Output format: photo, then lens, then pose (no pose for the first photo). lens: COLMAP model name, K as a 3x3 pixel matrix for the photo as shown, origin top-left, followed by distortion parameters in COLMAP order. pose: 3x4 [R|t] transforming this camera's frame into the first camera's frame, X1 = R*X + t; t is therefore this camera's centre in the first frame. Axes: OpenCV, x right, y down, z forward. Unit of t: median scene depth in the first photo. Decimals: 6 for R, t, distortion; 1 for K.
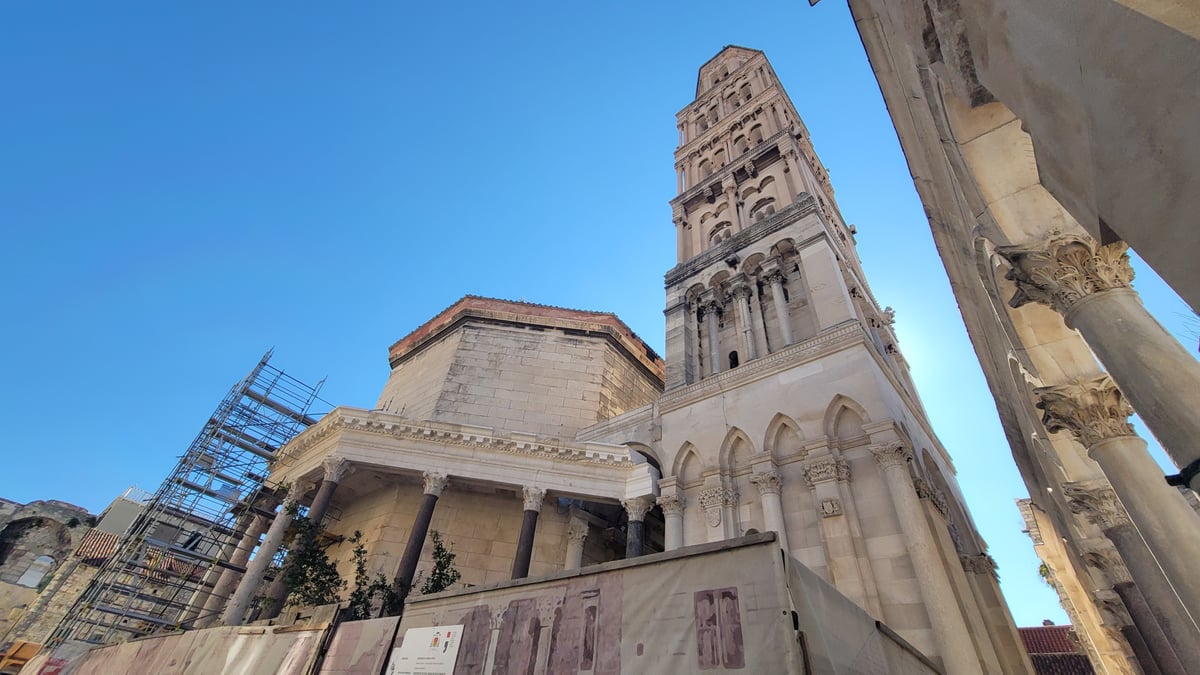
lens RADIAL K [[488.5, 0, 588.6], [0, 488.5, 333.6], [0, 0, 1]] dist [-0.003489, 0.004715]
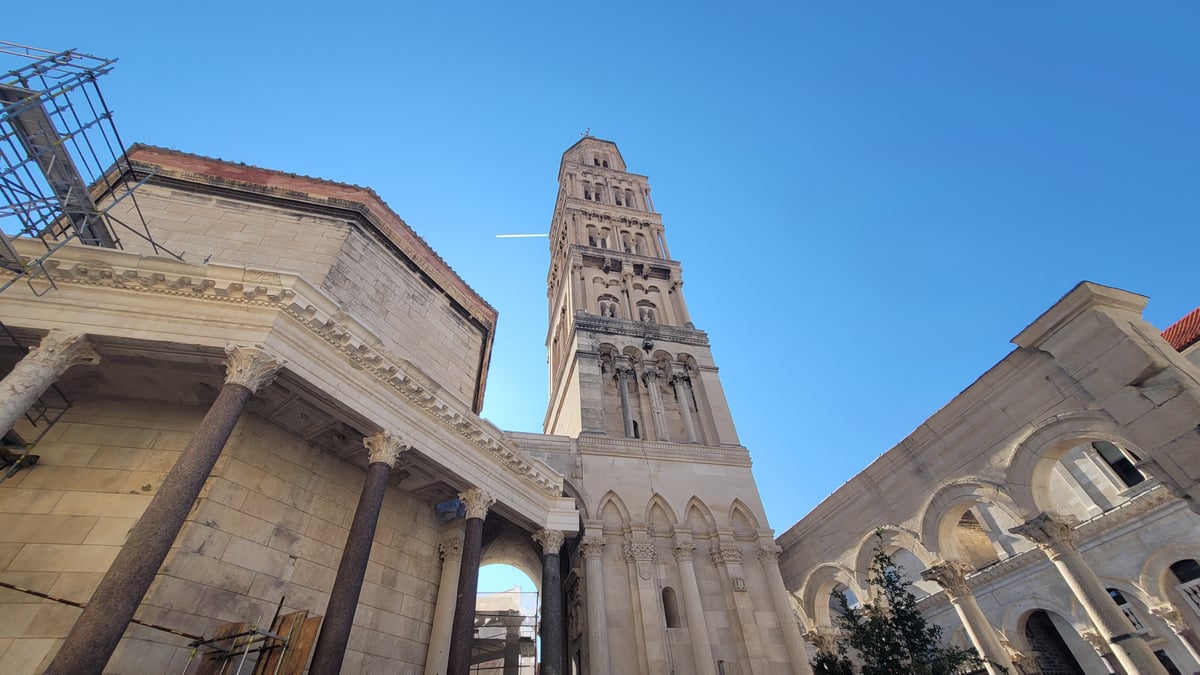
lens RADIAL K [[487.5, 0, 593.3], [0, 487.5, 335.2], [0, 0, 1]] dist [-0.000956, 0.000012]
pose [[0.561057, 0.480069, 0.674351, -0.591609], [-0.462402, 0.857462, -0.225709, 0.158163], [-0.686586, -0.185186, 0.703069, 0.283315]]
